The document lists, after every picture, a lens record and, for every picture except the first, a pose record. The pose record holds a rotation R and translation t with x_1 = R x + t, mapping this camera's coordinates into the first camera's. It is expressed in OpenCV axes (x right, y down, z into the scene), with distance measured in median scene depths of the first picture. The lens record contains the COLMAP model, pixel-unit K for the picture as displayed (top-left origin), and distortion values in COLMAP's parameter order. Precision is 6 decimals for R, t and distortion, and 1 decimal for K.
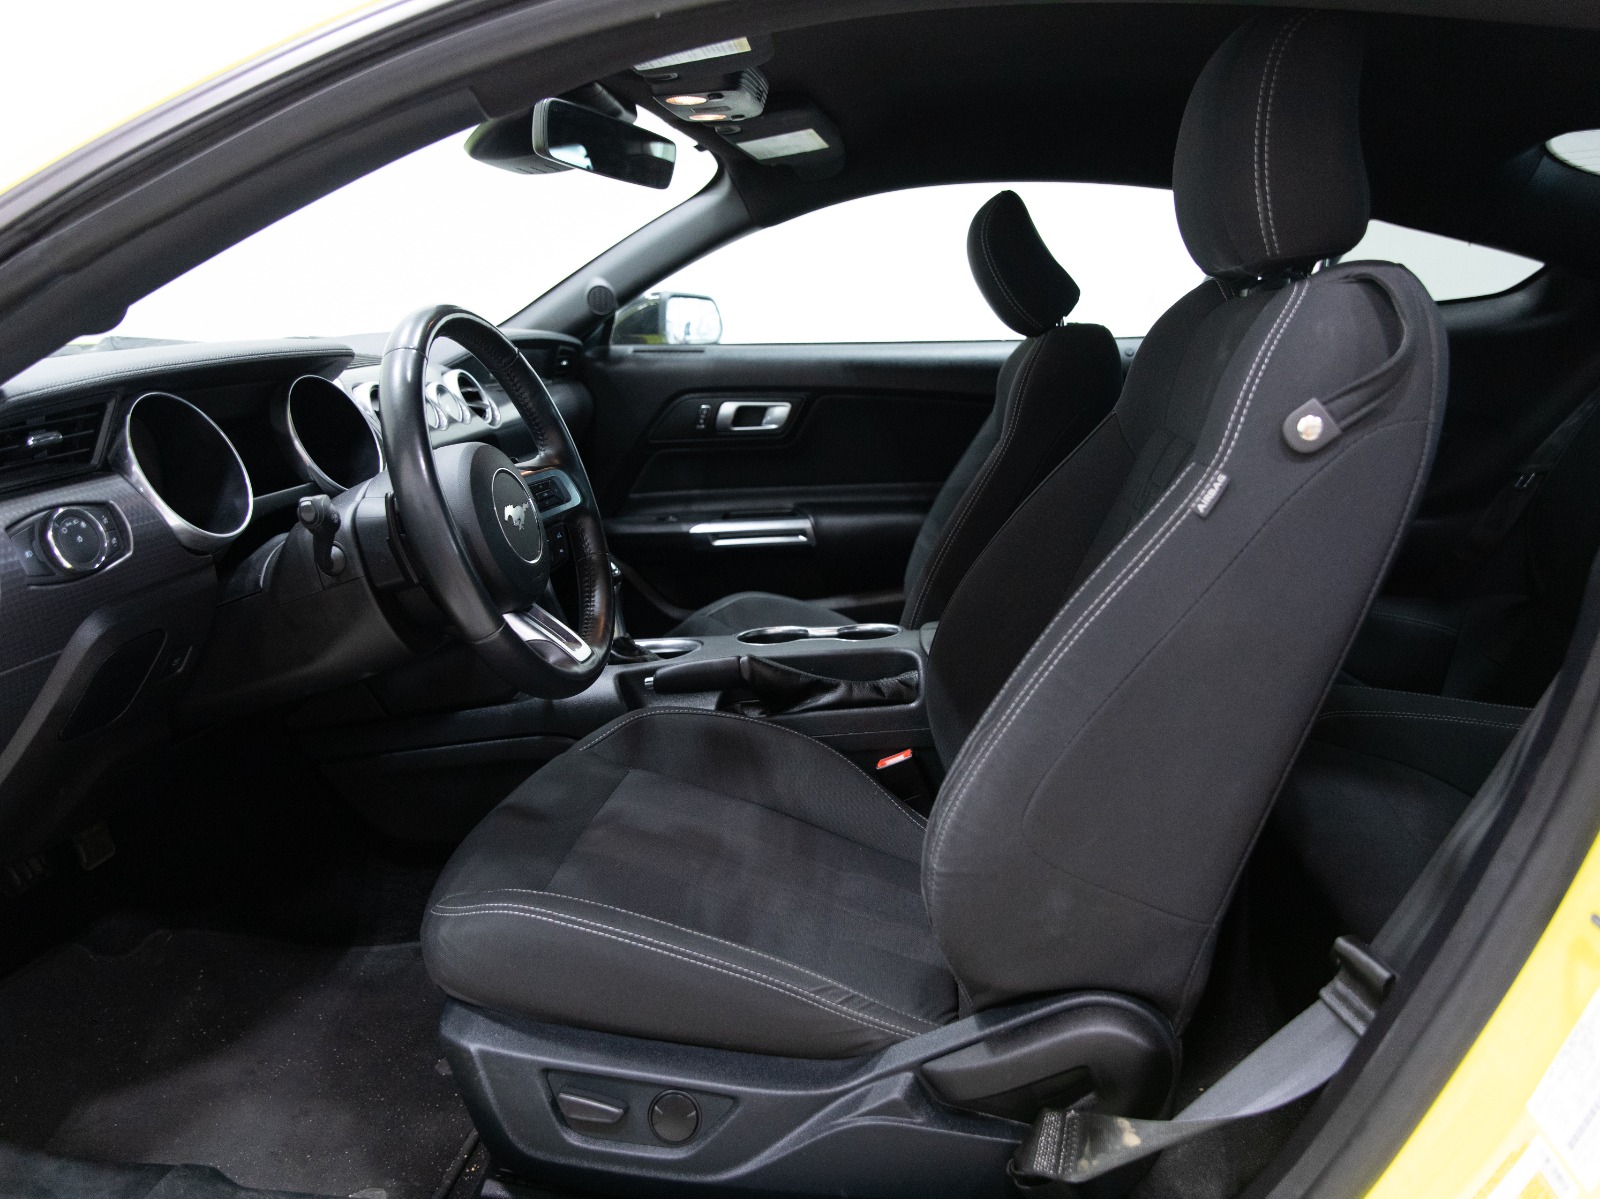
lens RADIAL K [[1144.2, 0, 800.0], [0, 1144.2, 599.5], [0, 0, 1]] dist [-0.030039, -0.000756]
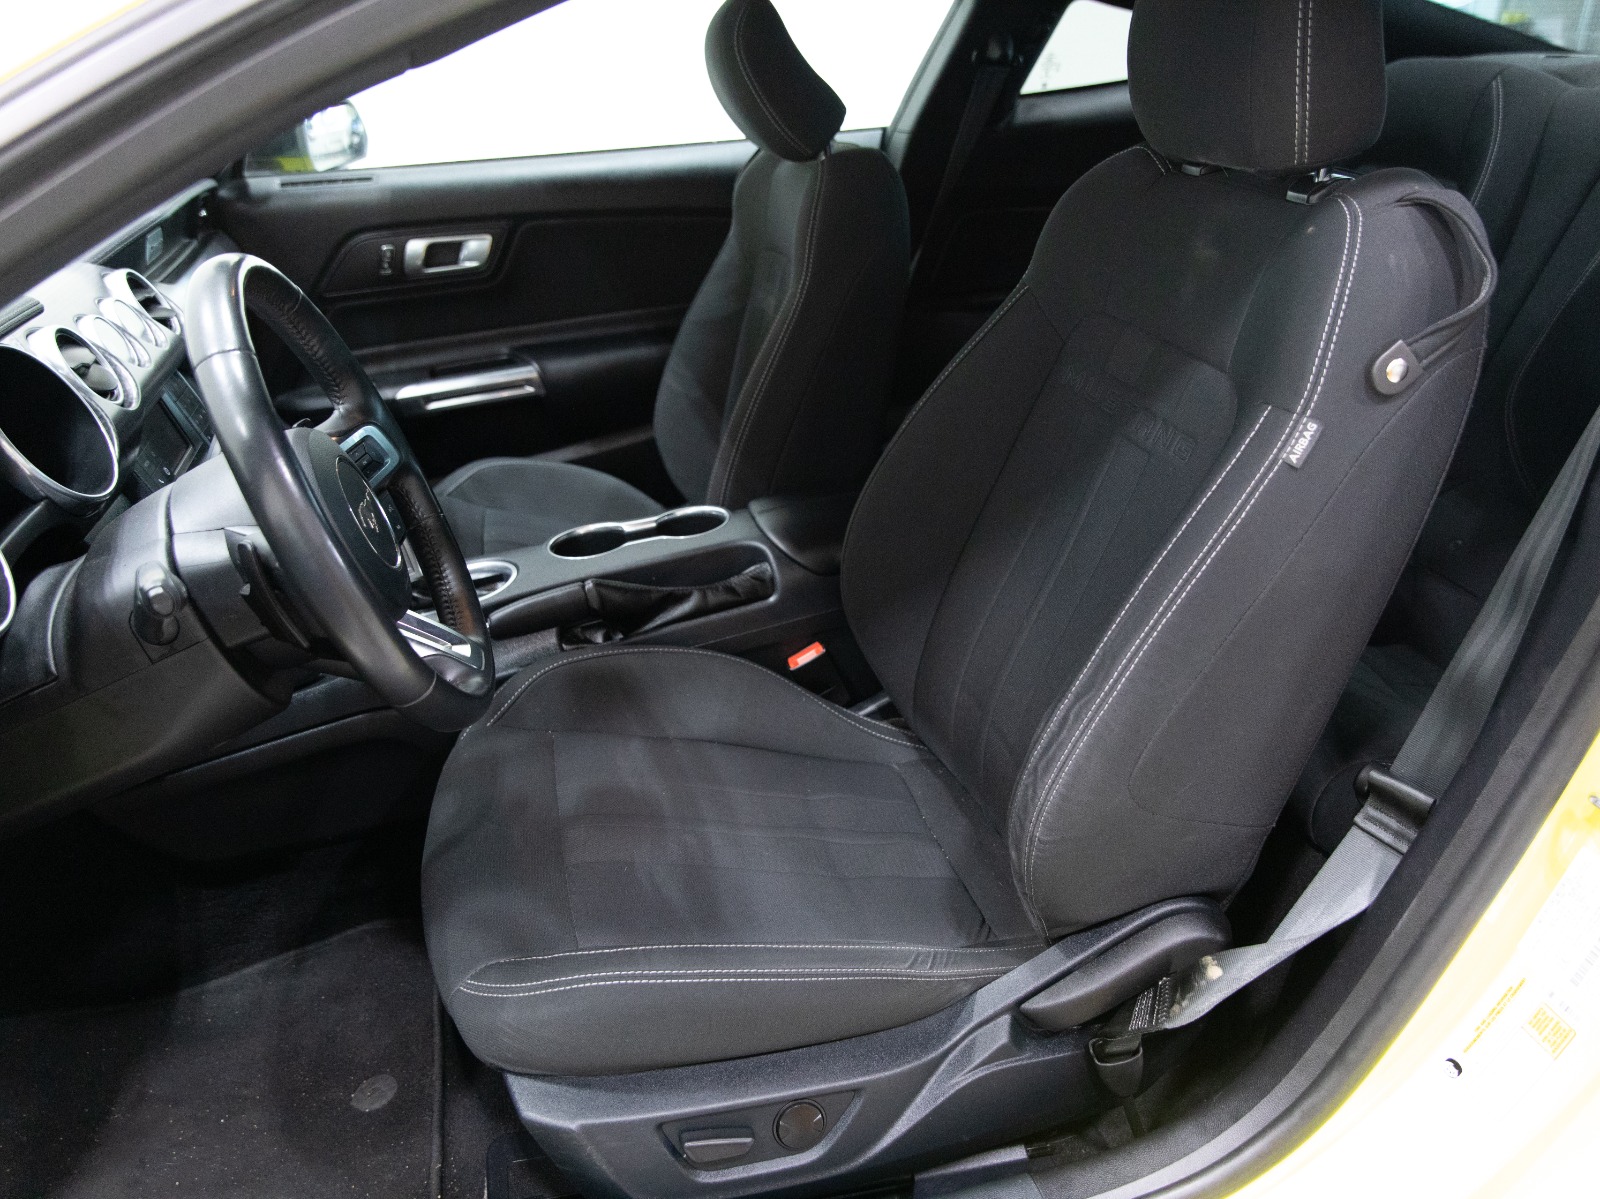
lens RADIAL K [[1154.3, 0, 791.8], [0, 1154.3, 623.9], [0, 0, 1]] dist [-0.015537, -0.009511]
pose [[0.933965, -0.195502, 0.299146, -0.325108], [0.123712, 0.962208, 0.242594, -0.201341], [-0.335268, -0.189566, 0.922854, 0.162179]]
